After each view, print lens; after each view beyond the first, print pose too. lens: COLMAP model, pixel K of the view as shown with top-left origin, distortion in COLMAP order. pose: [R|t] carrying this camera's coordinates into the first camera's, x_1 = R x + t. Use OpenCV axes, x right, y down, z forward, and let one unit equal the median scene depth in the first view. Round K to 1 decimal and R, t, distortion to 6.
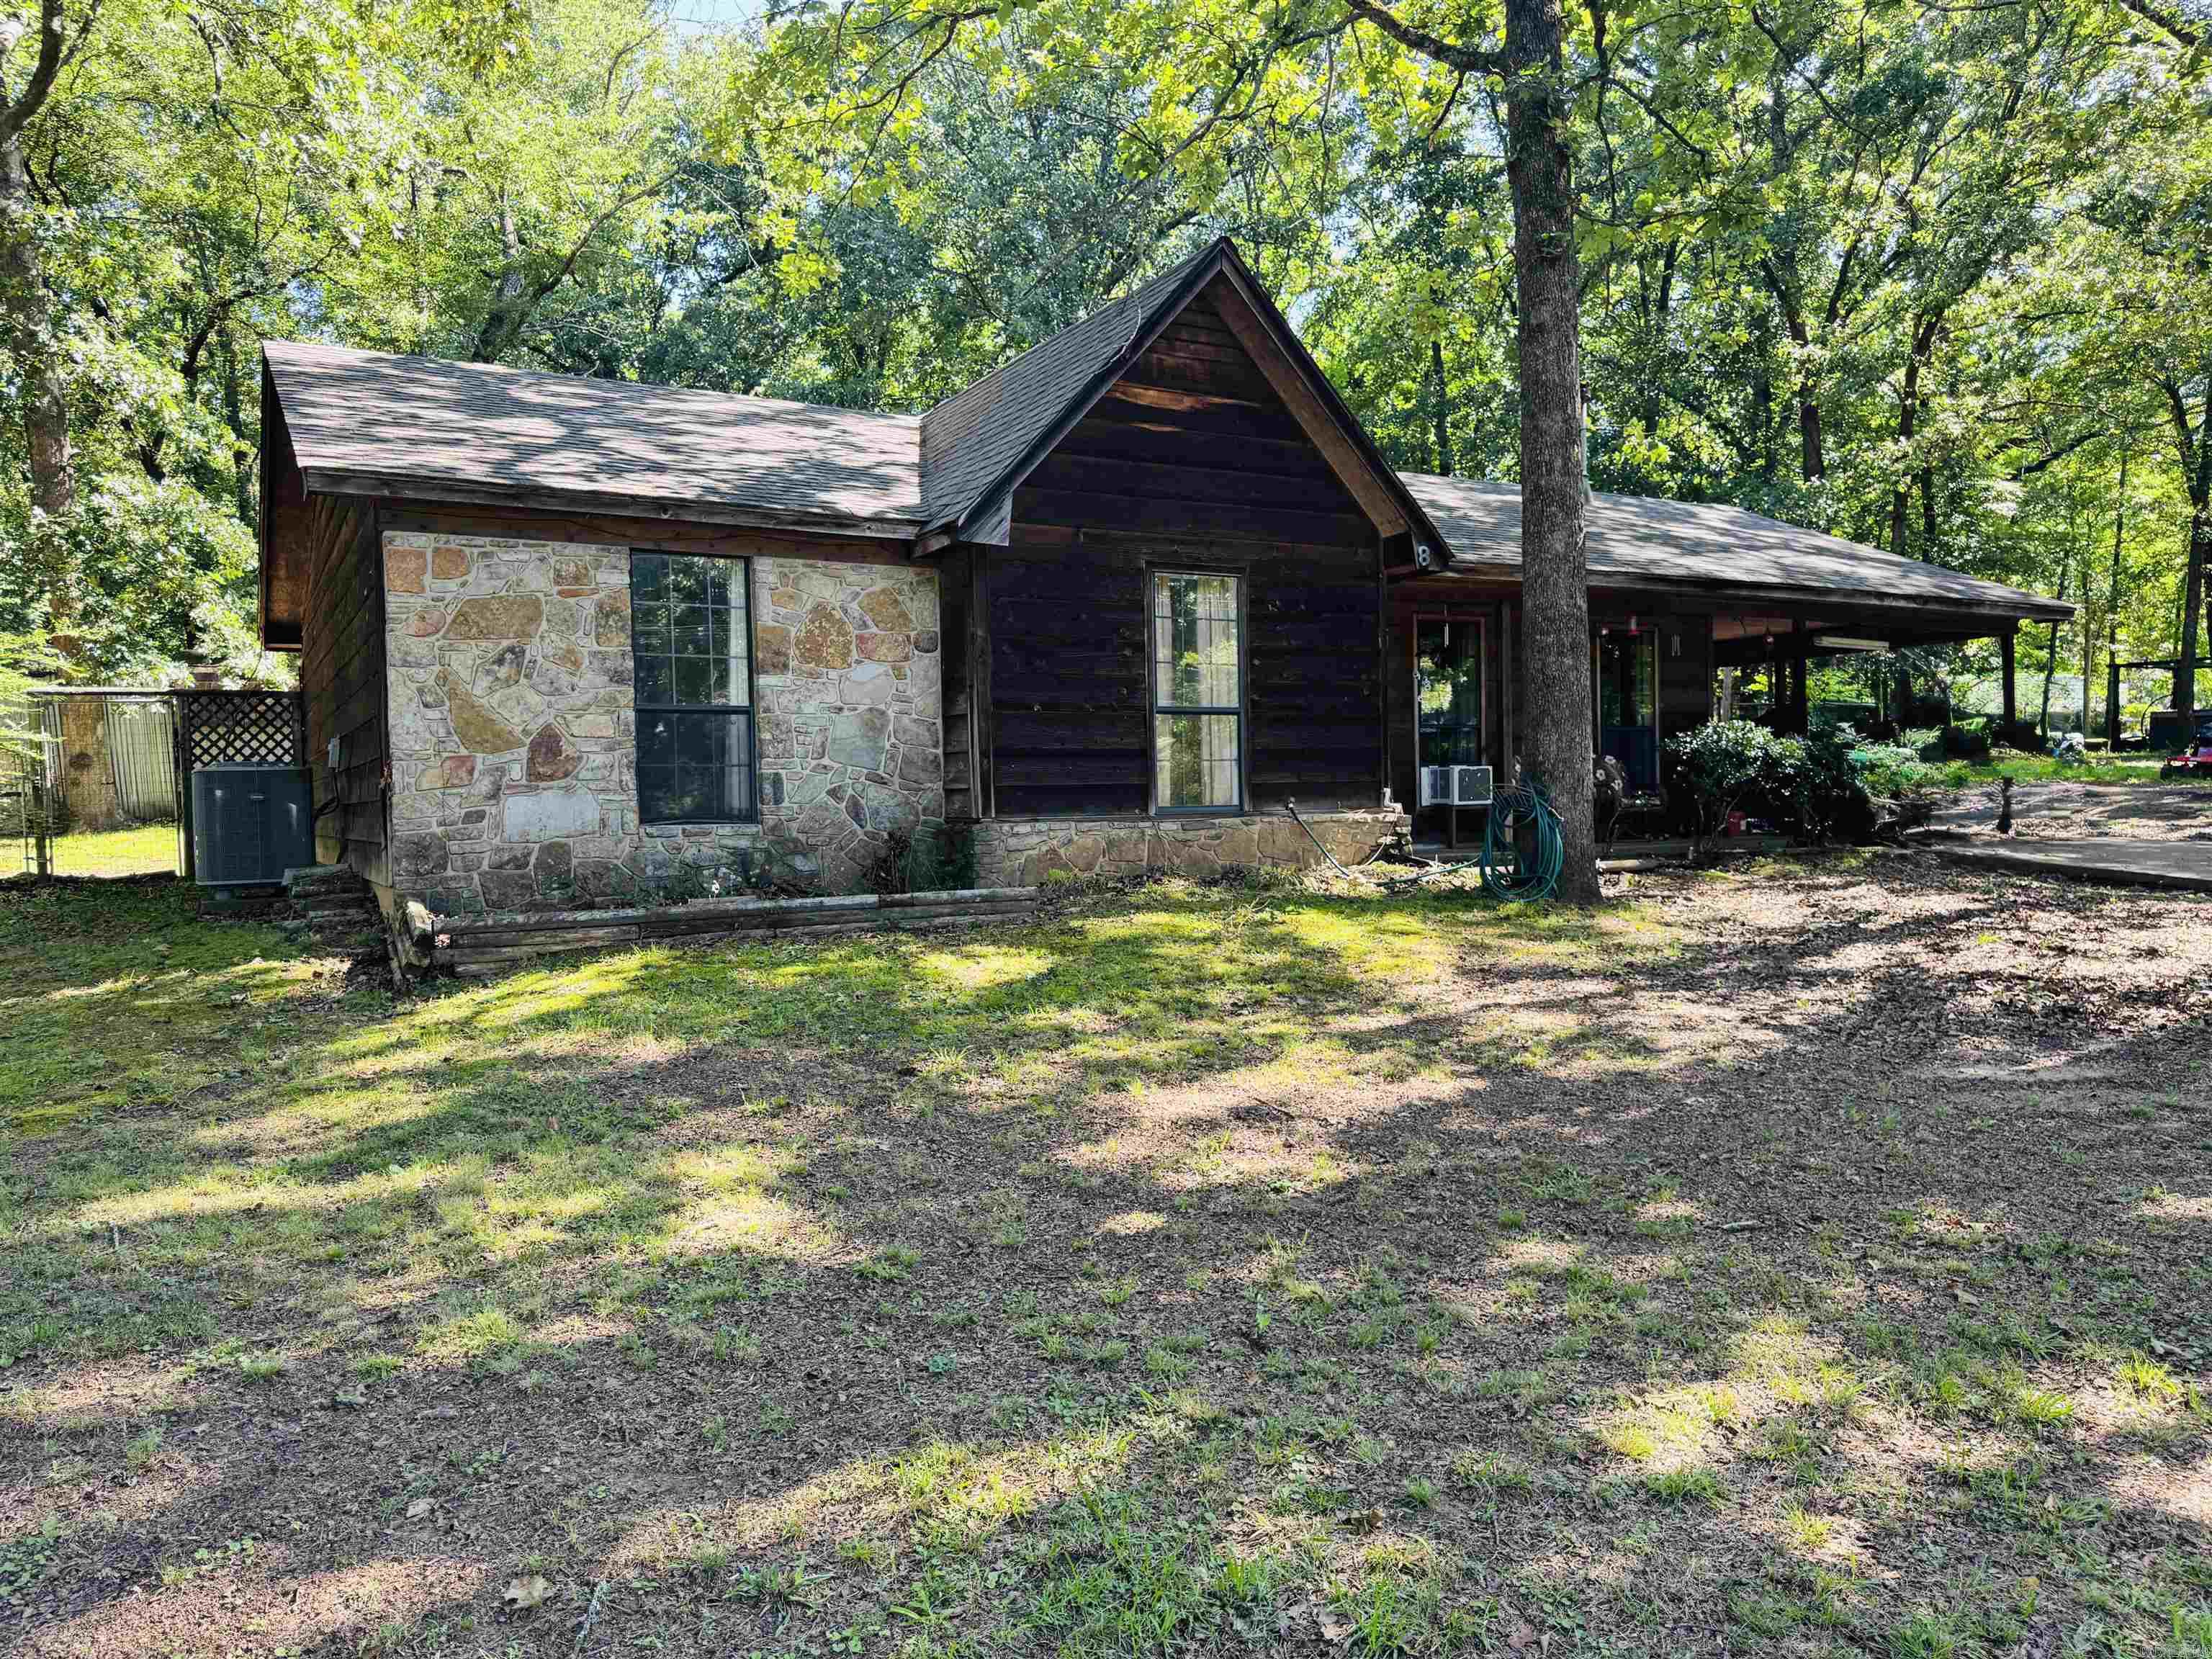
lens RADIAL K [[1548.2, 0, 1106.0], [0, 1548.2, 829.5], [0, 0, 1]] dist [0.186964, -0.367560]
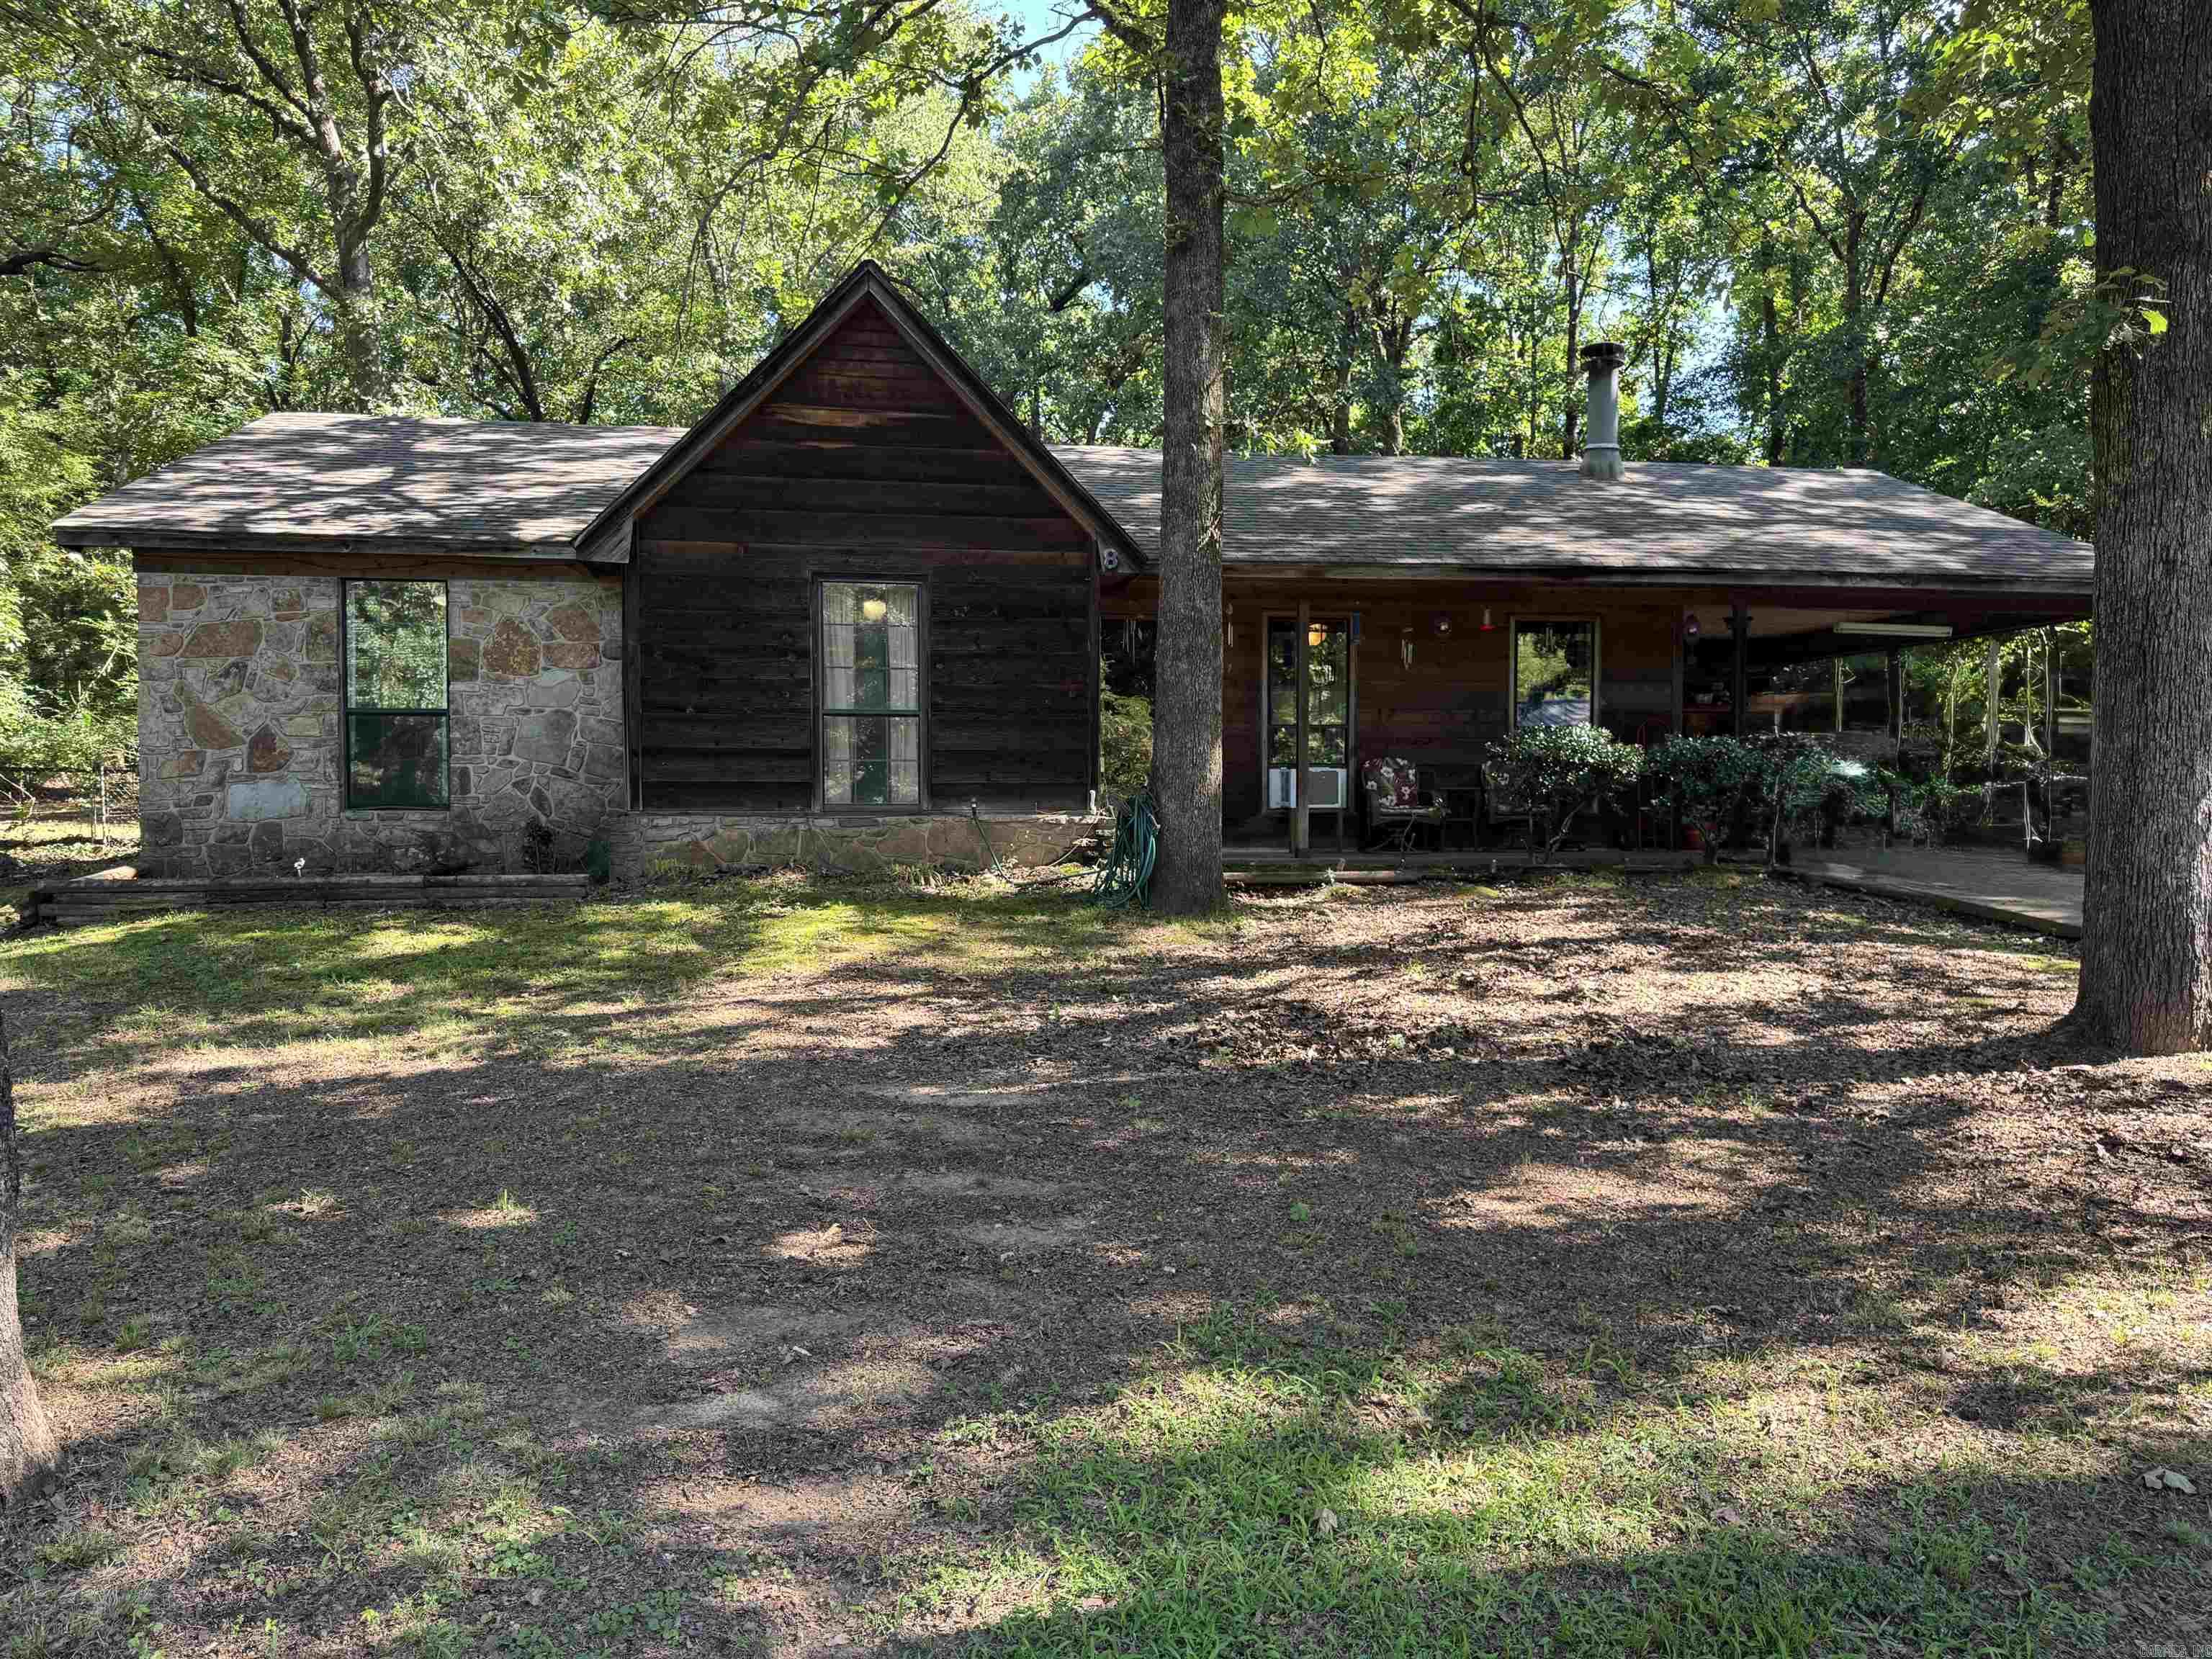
lens RADIAL K [[1548.2, 0, 1106.0], [0, 1548.2, 829.5], [0, 0, 1]] dist [0.186964, -0.367560]
pose [[0.933662, 0.027554, -0.357093, 0.618260], [-0.024842, 0.999617, 0.012180, -0.015563], [0.357292, -0.002501, 0.933989, 0.080107]]
